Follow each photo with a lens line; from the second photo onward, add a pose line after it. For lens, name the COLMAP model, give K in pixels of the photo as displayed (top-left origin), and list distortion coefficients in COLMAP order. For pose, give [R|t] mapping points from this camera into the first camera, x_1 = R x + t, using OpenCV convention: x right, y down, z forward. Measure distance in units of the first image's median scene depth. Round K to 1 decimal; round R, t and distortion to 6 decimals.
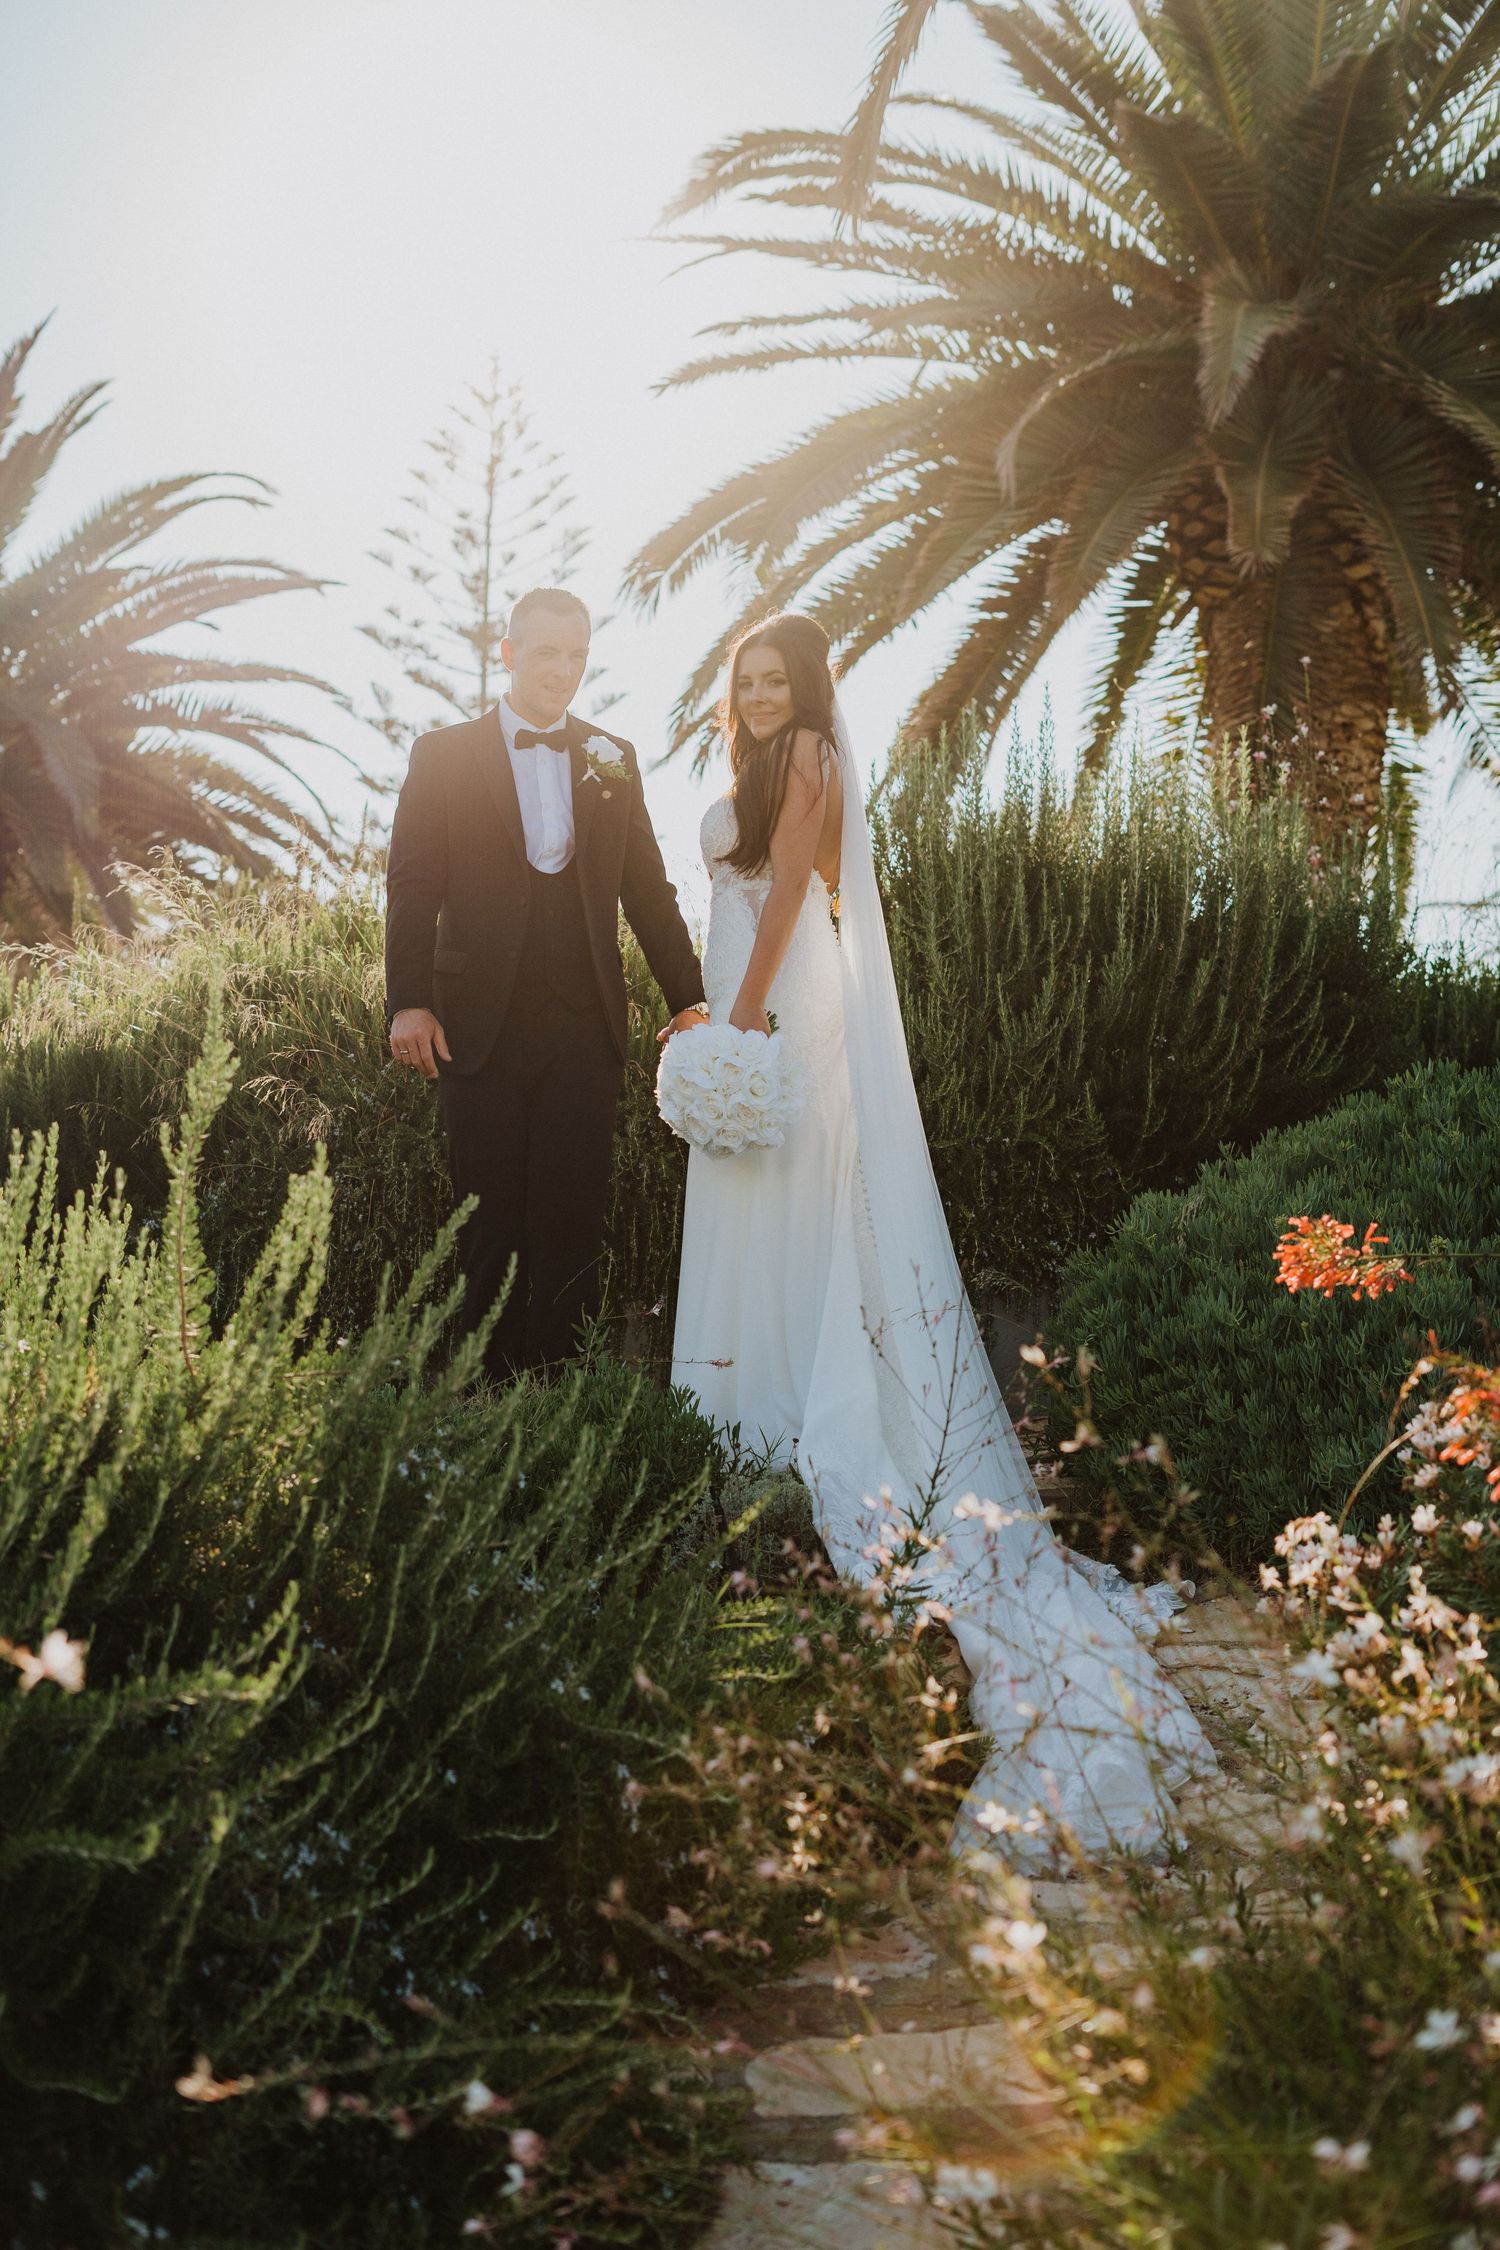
lens RADIAL K [[3260.0, 0, 750.0], [0, 3260.0, 1125.0], [0, 0, 1]] dist [0.007543, -0.054313]
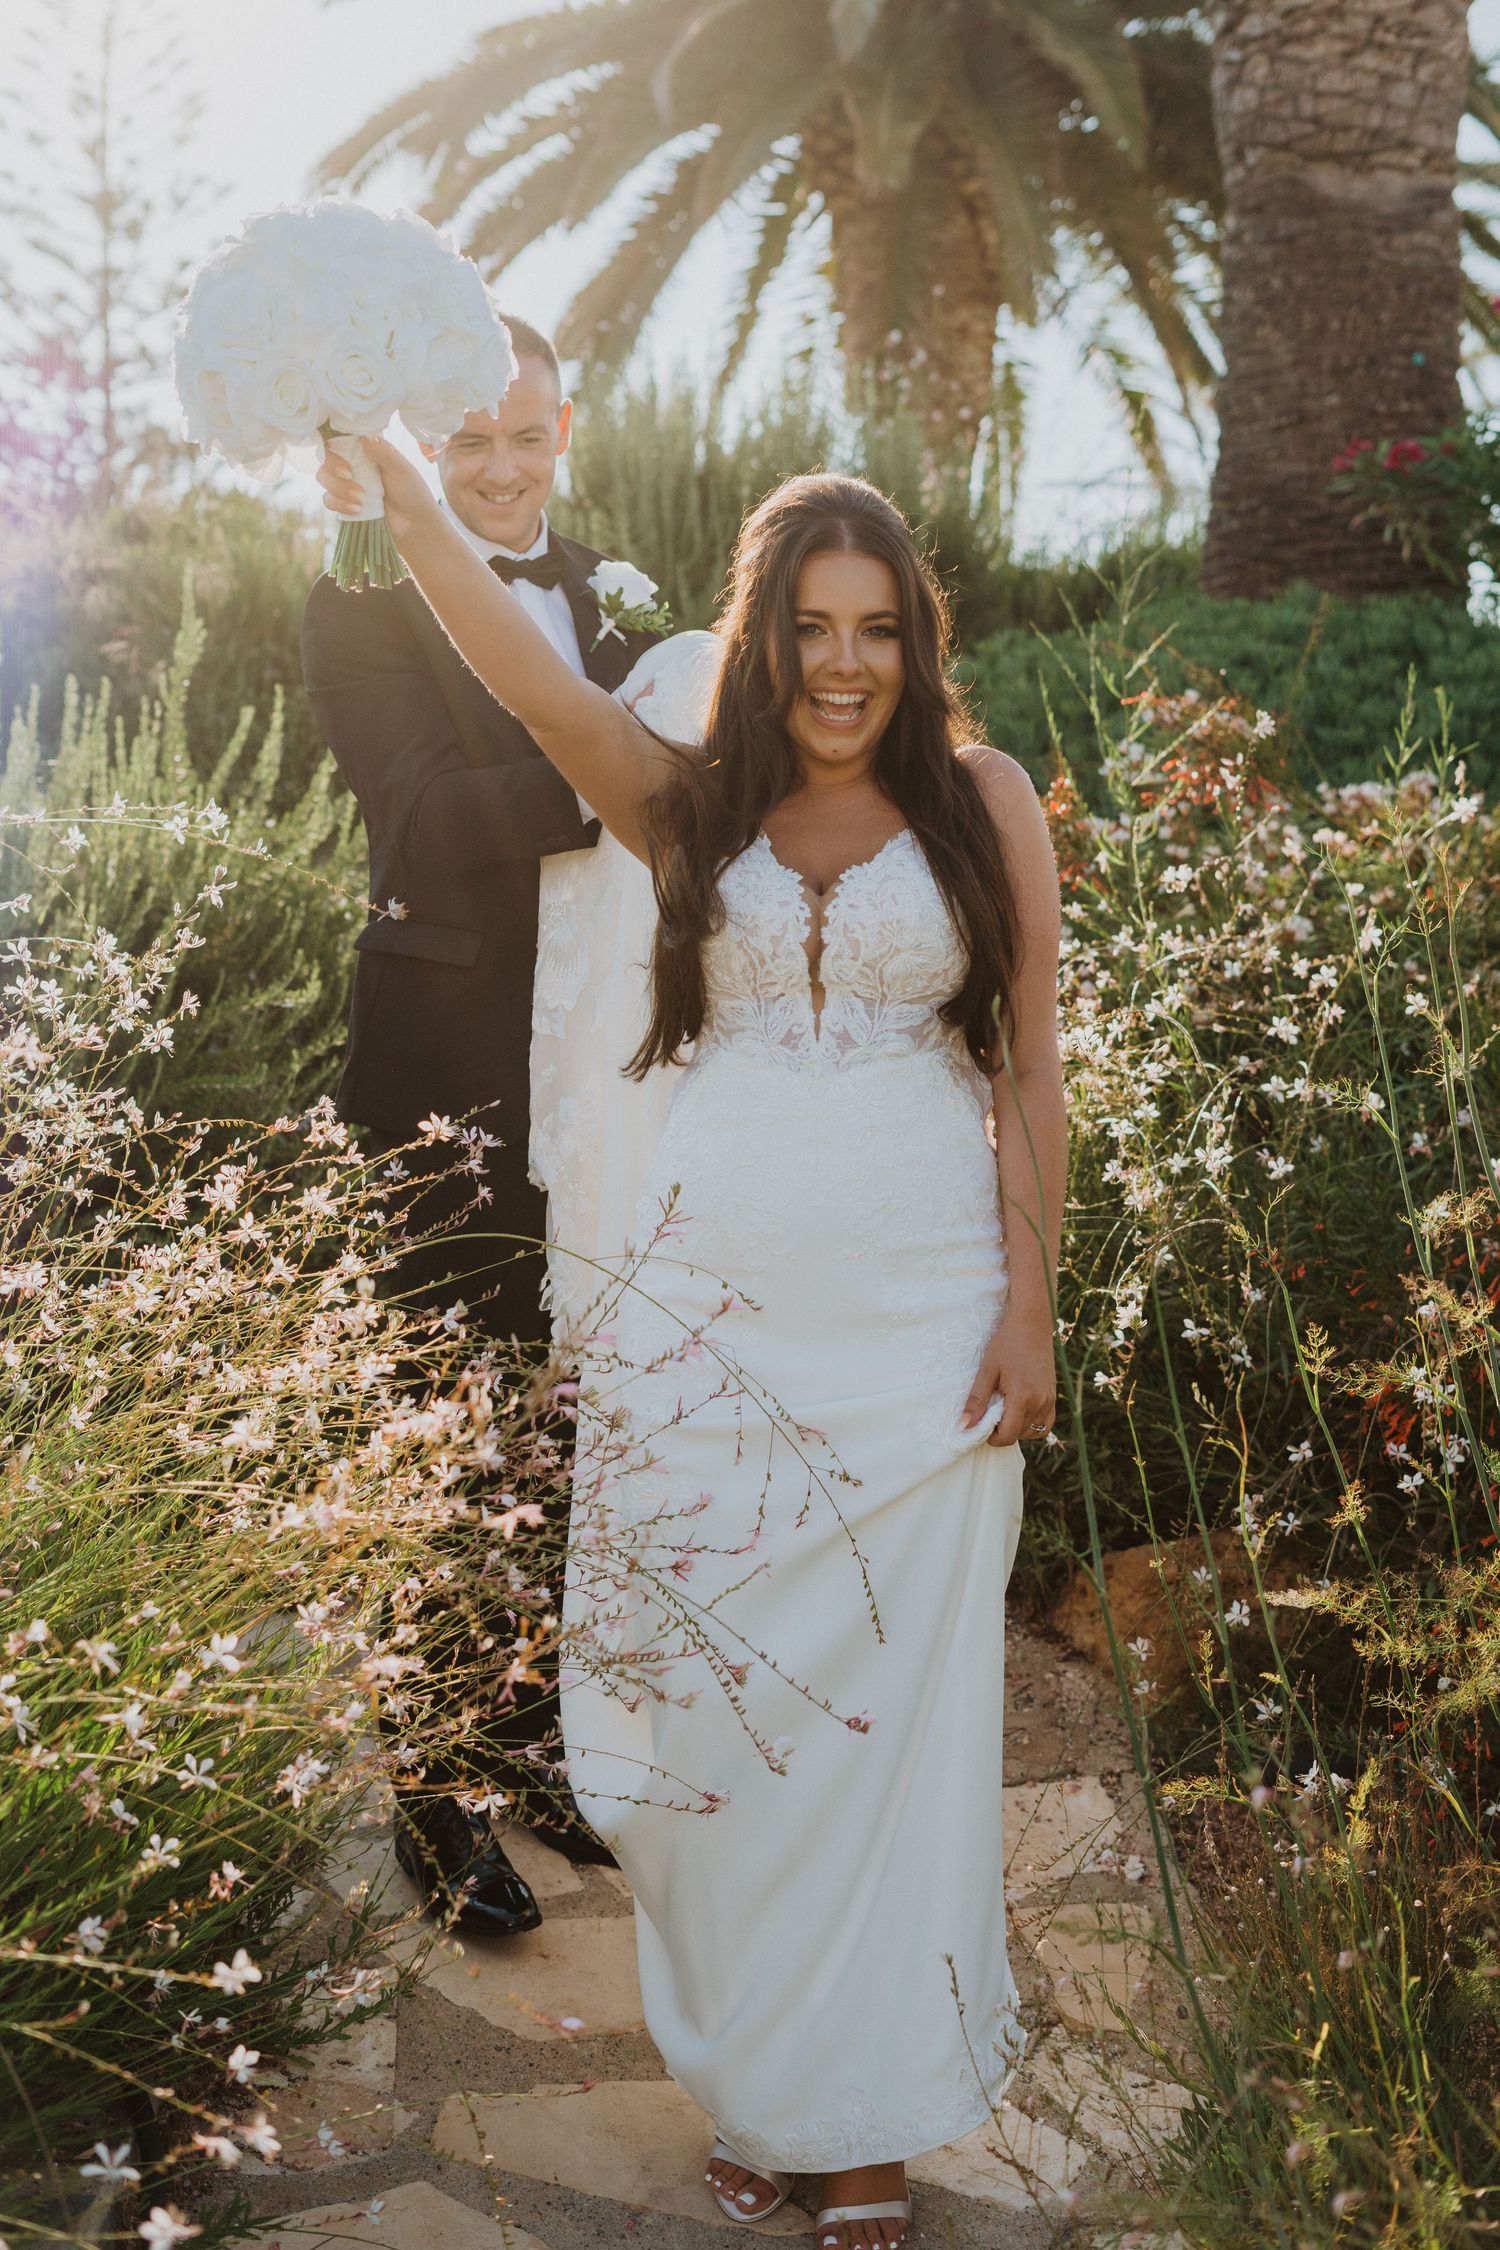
lens RADIAL K [[3260.0, 0, 750.0], [0, 3260.0, 1125.0], [0, 0, 1]] dist [0.007543, -0.054313]
pose [[0.993563, -0.021667, 0.111188, -0.016821], [0.007271, 0.991711, 0.128279, 0.003054], [-0.113046, -0.126645, 0.985486, -0.111361]]
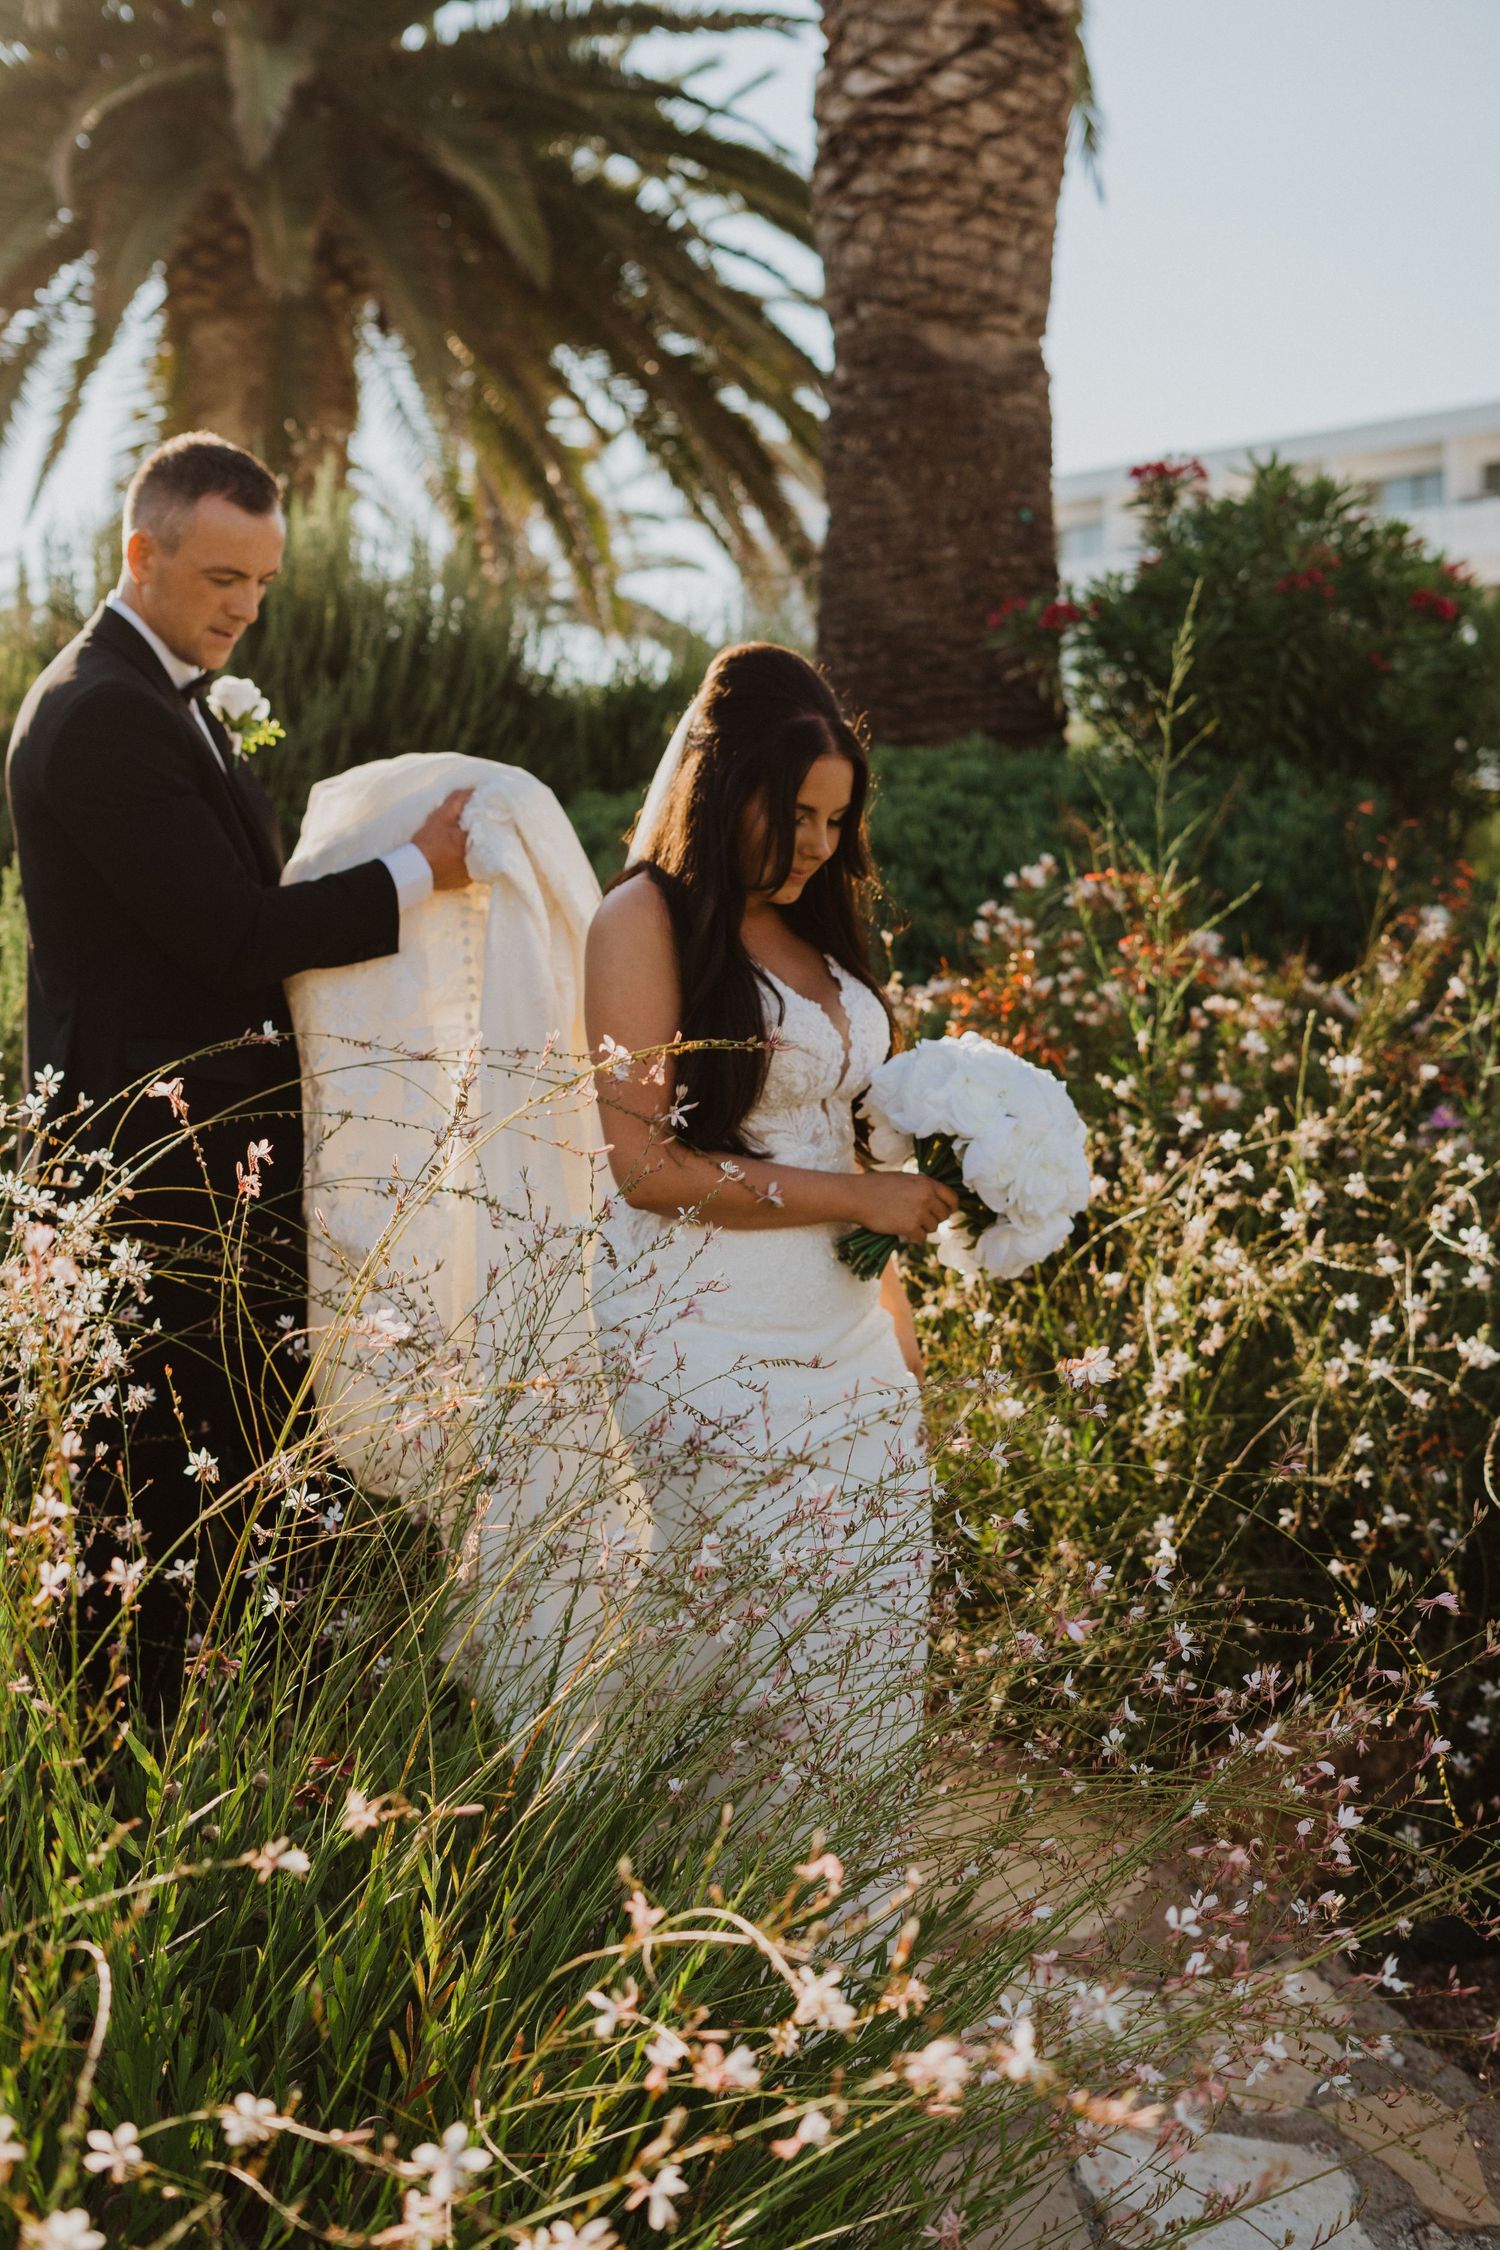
lens RADIAL K [[3260.0, 0, 750.0], [0, 3260.0, 1125.0], [0, 0, 1]] dist [0.007543, -0.054313]
pose [[0.930799, -0.022471, 0.364841, -0.083587], [-0.015737, 0.994720, 0.101415, -0.003571], [-0.365194, -0.100139, 0.925530, -0.090042]]
